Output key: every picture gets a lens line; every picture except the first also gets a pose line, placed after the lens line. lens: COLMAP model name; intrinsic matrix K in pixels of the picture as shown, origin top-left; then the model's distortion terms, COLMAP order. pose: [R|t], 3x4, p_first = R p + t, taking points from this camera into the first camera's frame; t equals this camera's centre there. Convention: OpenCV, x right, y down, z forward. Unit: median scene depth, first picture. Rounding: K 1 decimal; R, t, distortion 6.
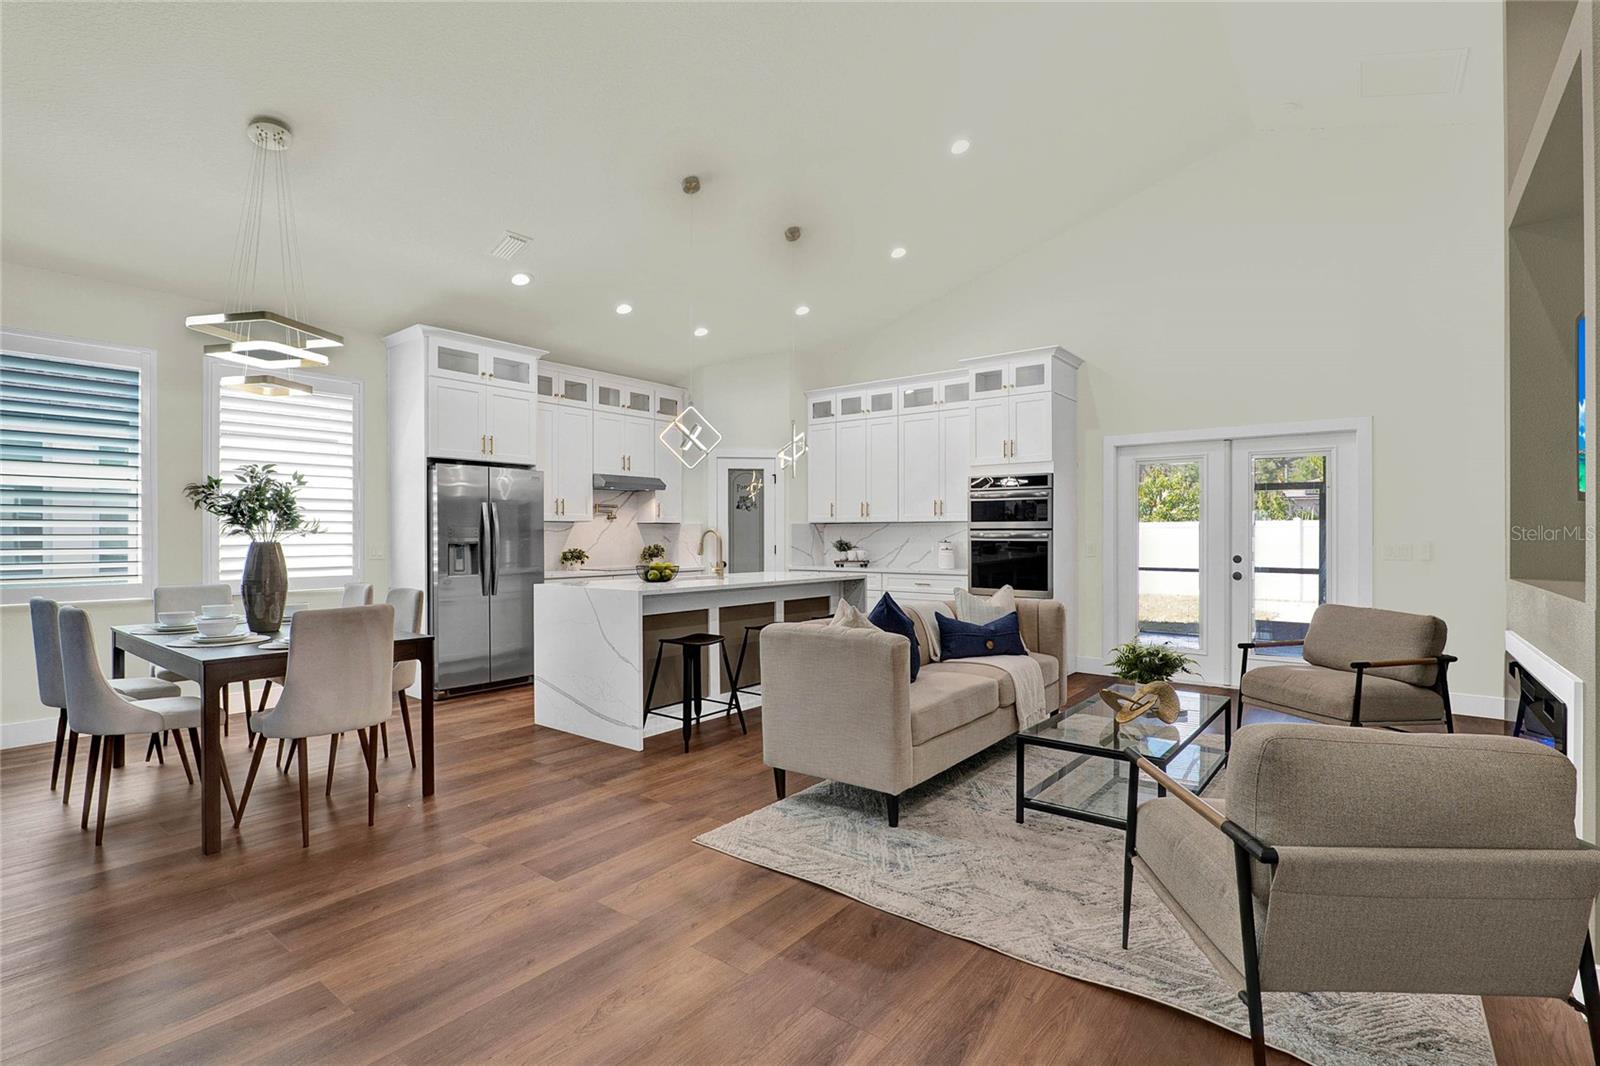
lens RADIAL K [[752.6, 0, 824.5], [0, 752.6, 543.0], [0, 0, 1]] dist [-0.014658, 0.003916]
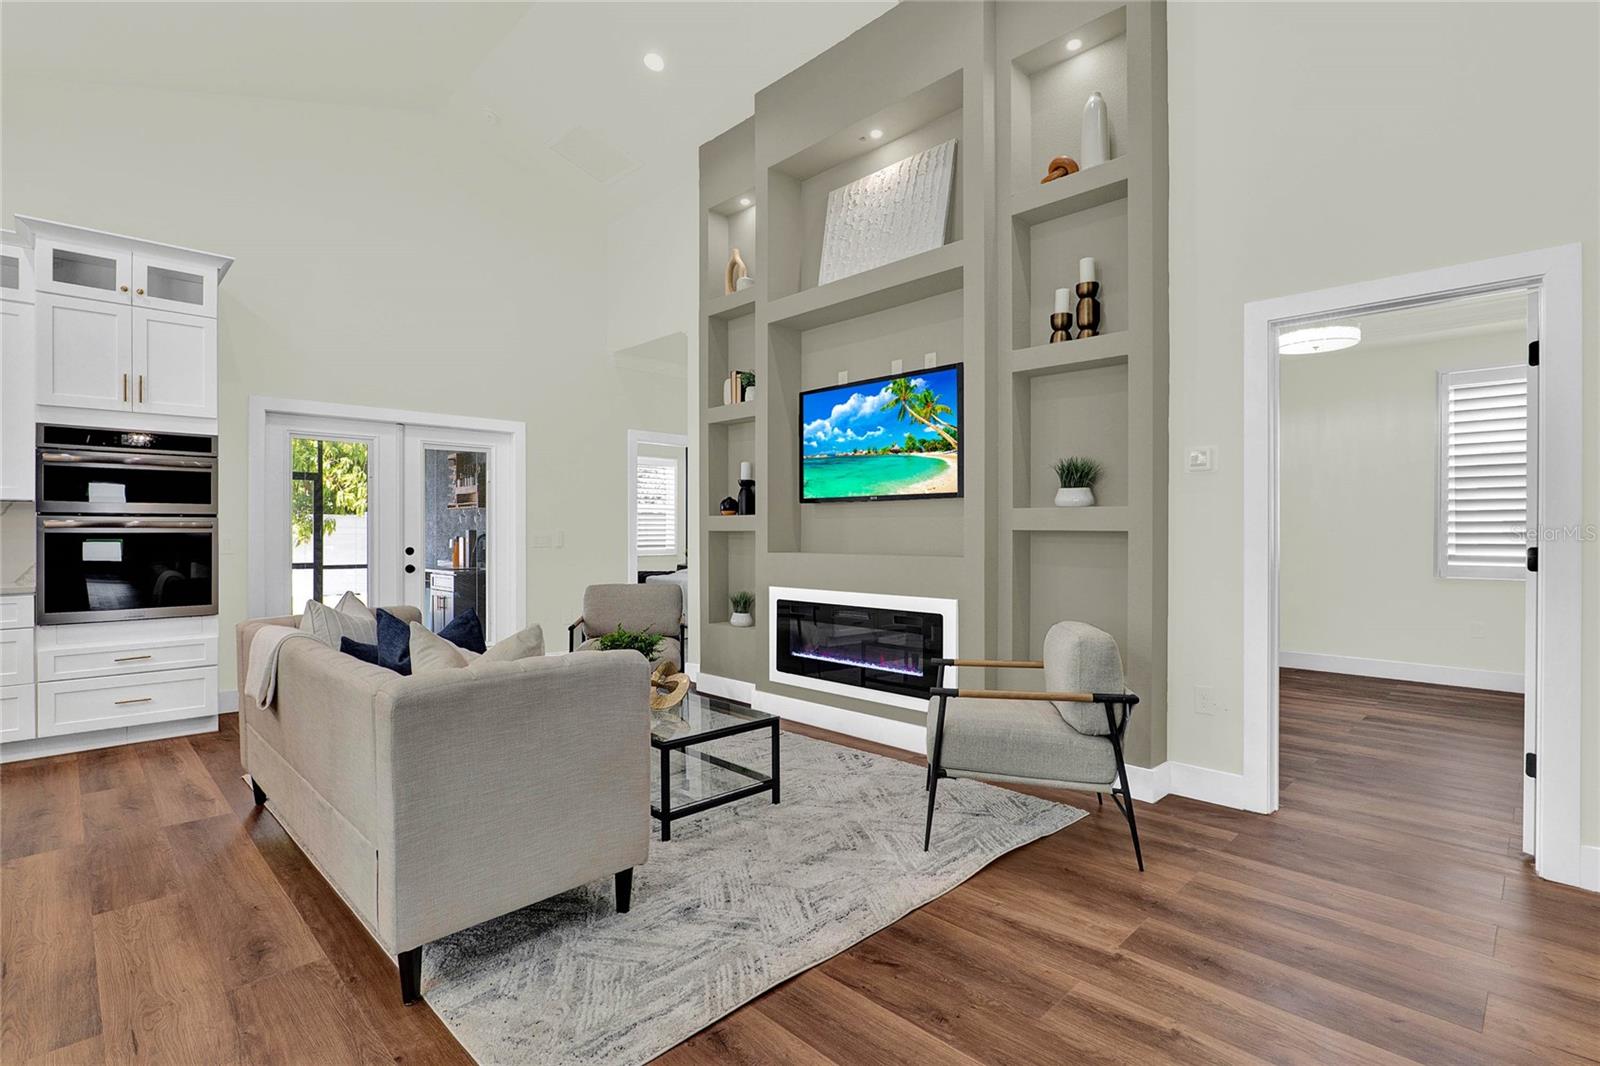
lens RADIAL K [[752.6, 0, 799.9], [0, 752.6, 526.7], [0, 0, 1]] dist [-0.014658, 0.003916]
pose [[0.150520, 0.005835, 0.988590, -0.314924], [0.011770, 0.999901, -0.007694, 0.003980], [-0.988537, 0.012794, 0.150437, 0.368488]]
